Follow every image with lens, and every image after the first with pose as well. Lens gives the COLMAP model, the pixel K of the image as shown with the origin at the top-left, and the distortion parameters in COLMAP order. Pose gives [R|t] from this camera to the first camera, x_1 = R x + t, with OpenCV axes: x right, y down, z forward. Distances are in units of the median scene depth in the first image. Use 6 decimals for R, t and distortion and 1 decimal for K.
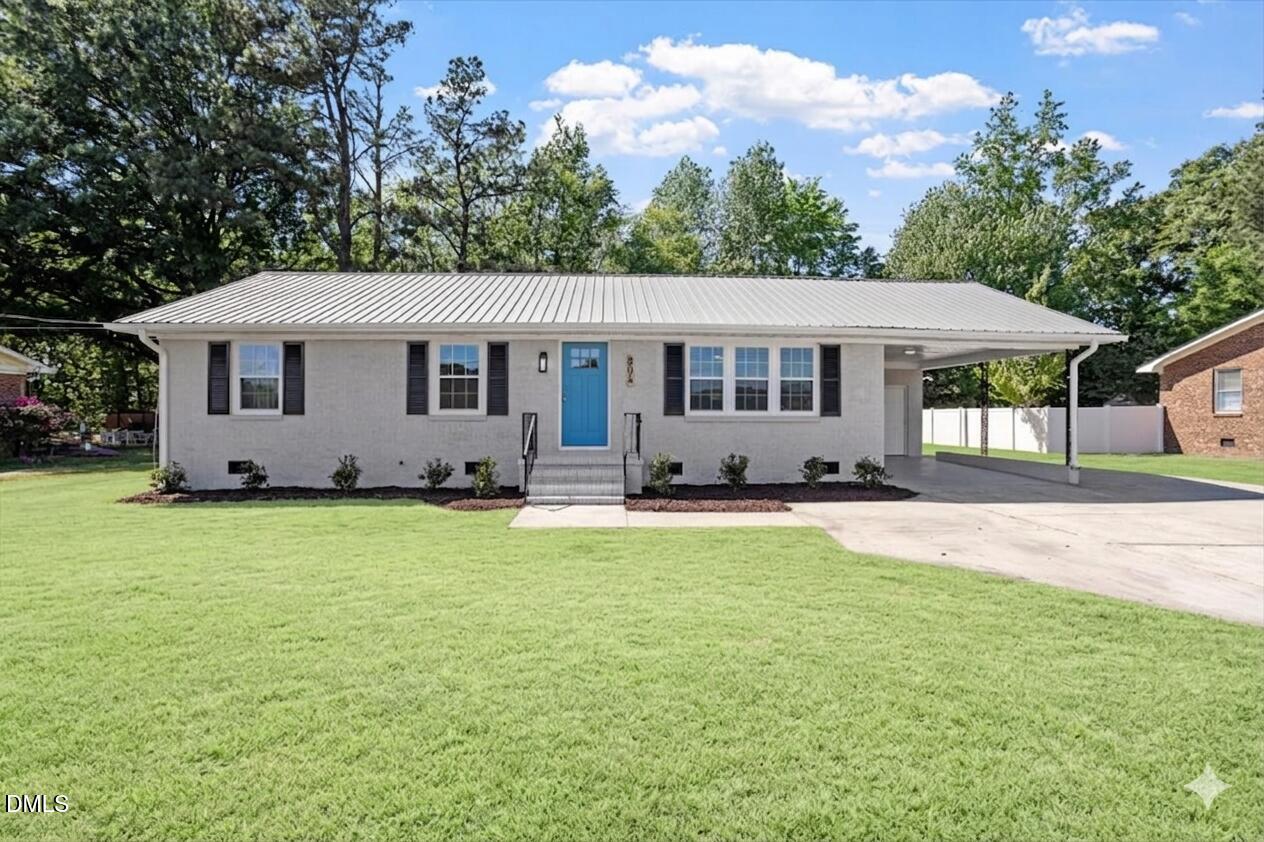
lens RADIAL K [[613.4, 0, 632.0], [0, 613.4, 421.0], [0, 0, 1]] dist [-0.053107, 0.033373]
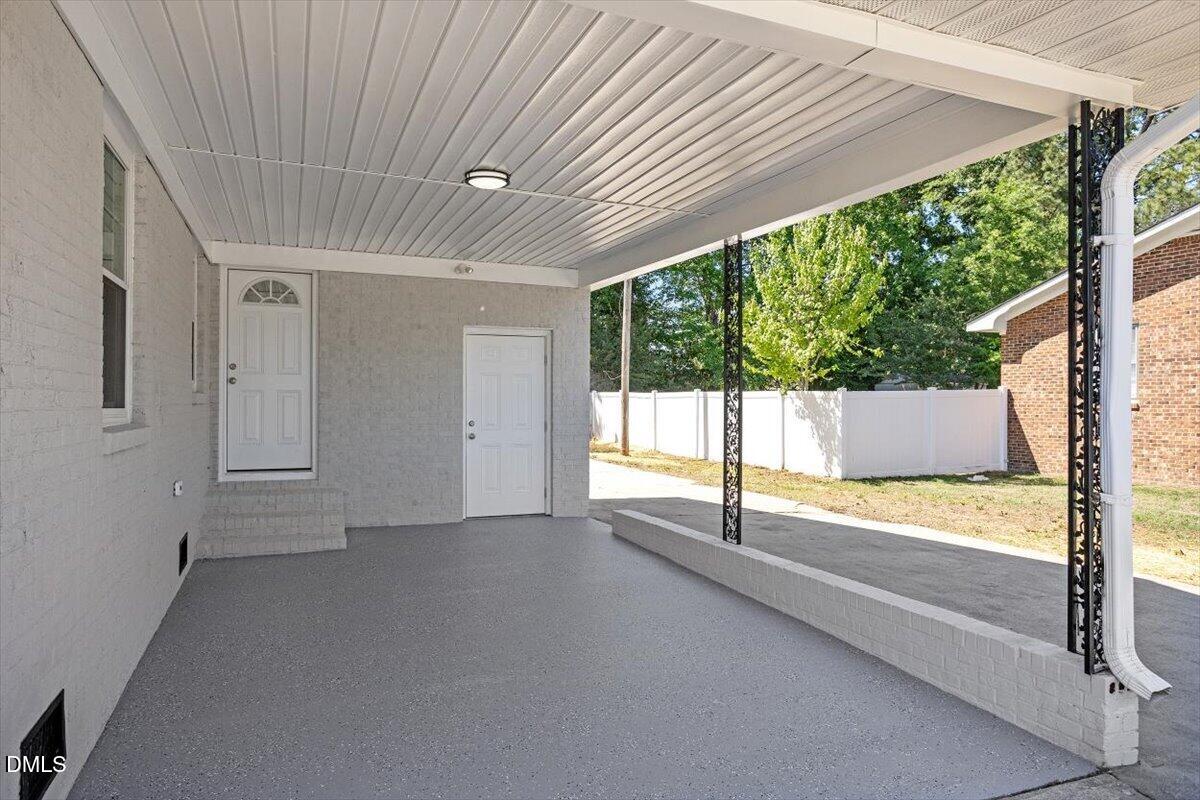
lens RADIAL K [[582.4, 0, 600.0], [0, 582.4, 400.0], [0, 0, 1]] dist [-0.053107, 0.033373]
pose [[0.954857, 0.001148, 0.297064, 0.336587], [-0.000062, 0.999993, -0.003665, -0.012332], [-0.297066, 0.003481, 0.954850, 0.577245]]
